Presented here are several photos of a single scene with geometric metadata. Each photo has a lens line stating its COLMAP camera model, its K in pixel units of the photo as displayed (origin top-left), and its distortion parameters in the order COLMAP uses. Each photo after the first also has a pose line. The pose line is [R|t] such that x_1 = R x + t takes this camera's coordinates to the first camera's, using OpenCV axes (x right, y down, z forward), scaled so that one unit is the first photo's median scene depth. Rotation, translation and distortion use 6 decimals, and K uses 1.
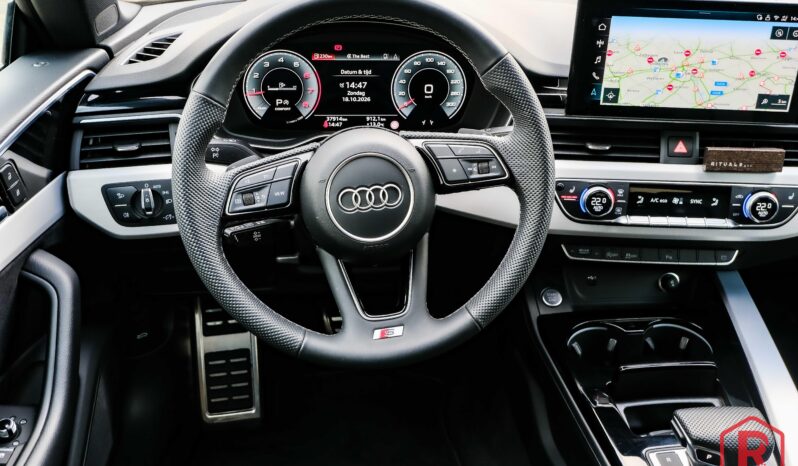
lens RADIAL K [[814.3, 0, 402.1], [0, 814.3, 234.8], [0, 0, 1]] dist [0.000680, 0.000000]
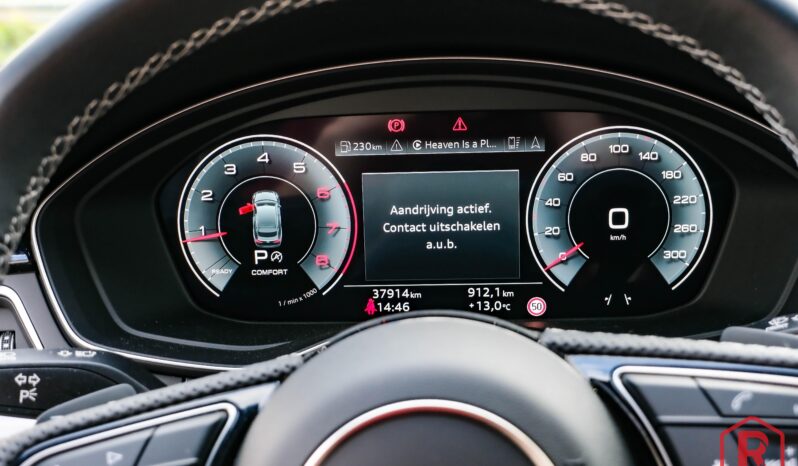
lens RADIAL K [[1167.7, 0, 394.3], [0, 1167.7, 232.0], [0, 0, 1]] dist [-0.039738, 0.000000]
pose [[0.989303, -0.019821, -0.144521, 0.006032], [-0.007120, 0.982983, -0.183557, -0.066354], [0.145700, 0.182622, 0.972327, 0.430216]]
